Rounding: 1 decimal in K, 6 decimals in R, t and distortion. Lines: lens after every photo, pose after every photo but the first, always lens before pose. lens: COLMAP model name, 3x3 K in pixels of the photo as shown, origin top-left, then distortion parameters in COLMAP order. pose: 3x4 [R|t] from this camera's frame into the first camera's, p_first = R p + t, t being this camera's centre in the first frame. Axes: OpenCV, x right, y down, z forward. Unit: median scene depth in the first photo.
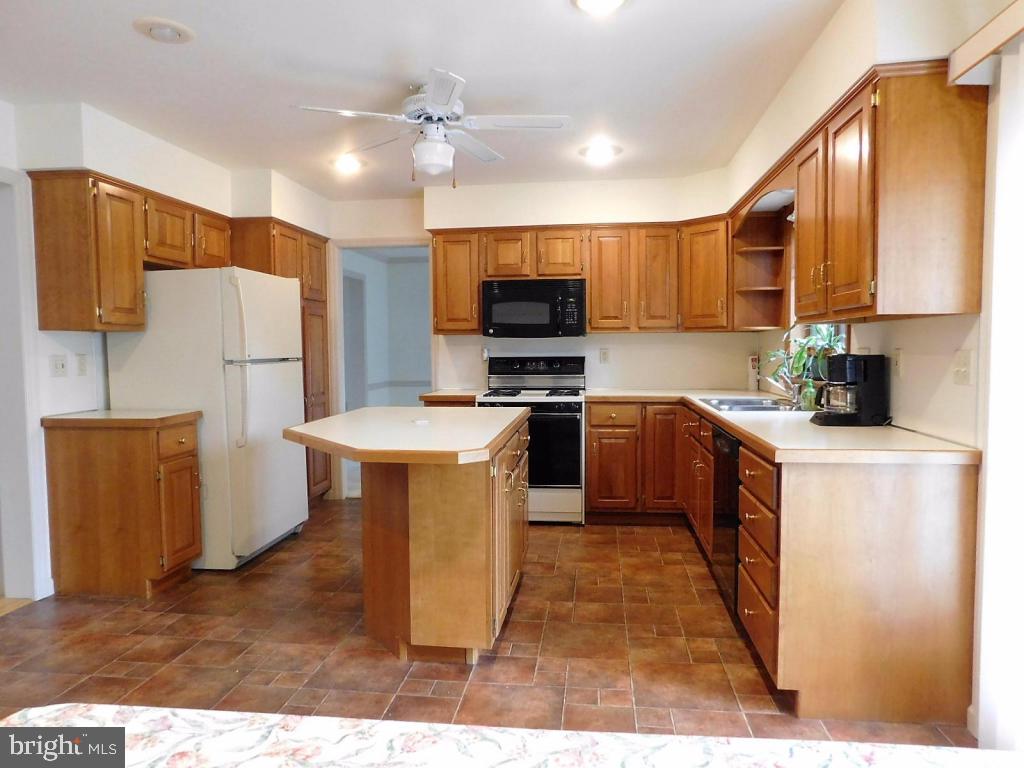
lens RADIAL K [[676.6, 0, 514.6], [0, 676.6, 386.5], [0, 0, 1]] dist [-0.002991, -0.000135]
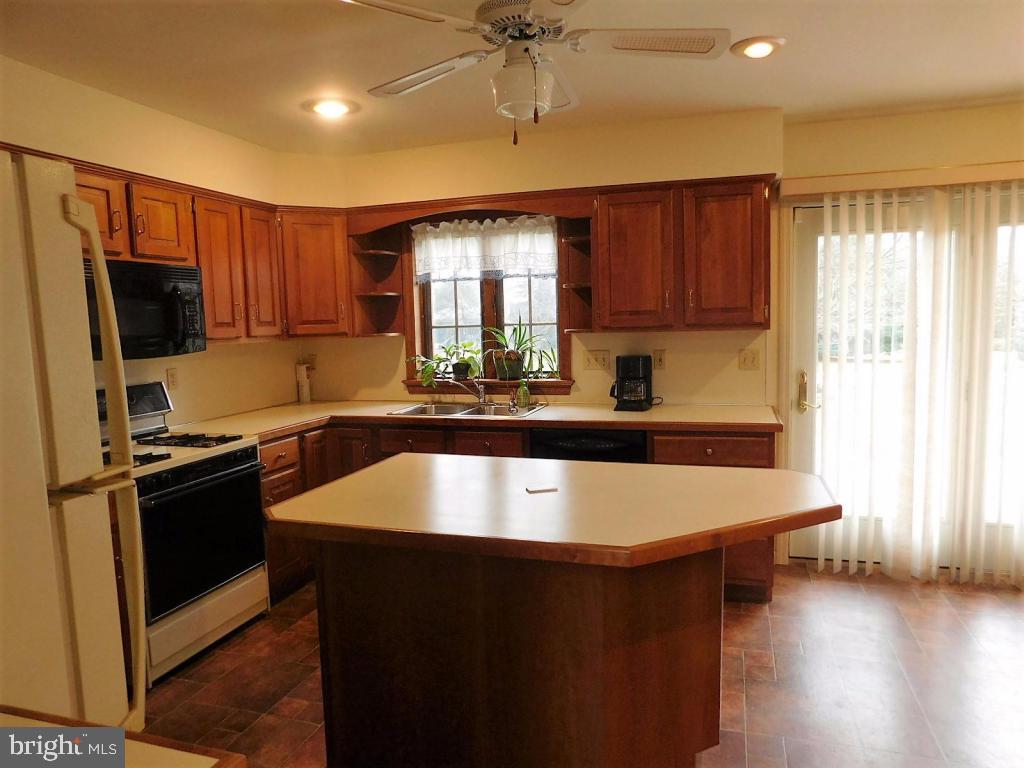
lens RADIAL K [[676.6, 0, 514.6], [0, 676.6, 386.5], [0, 0, 1]] dist [-0.002991, -0.000135]
pose [[0.186223, -0.094226, 0.977979, -0.530586], [0.083987, 0.993274, 0.079707, -0.070184], [-0.978911, 0.067294, 0.192885, 0.599515]]
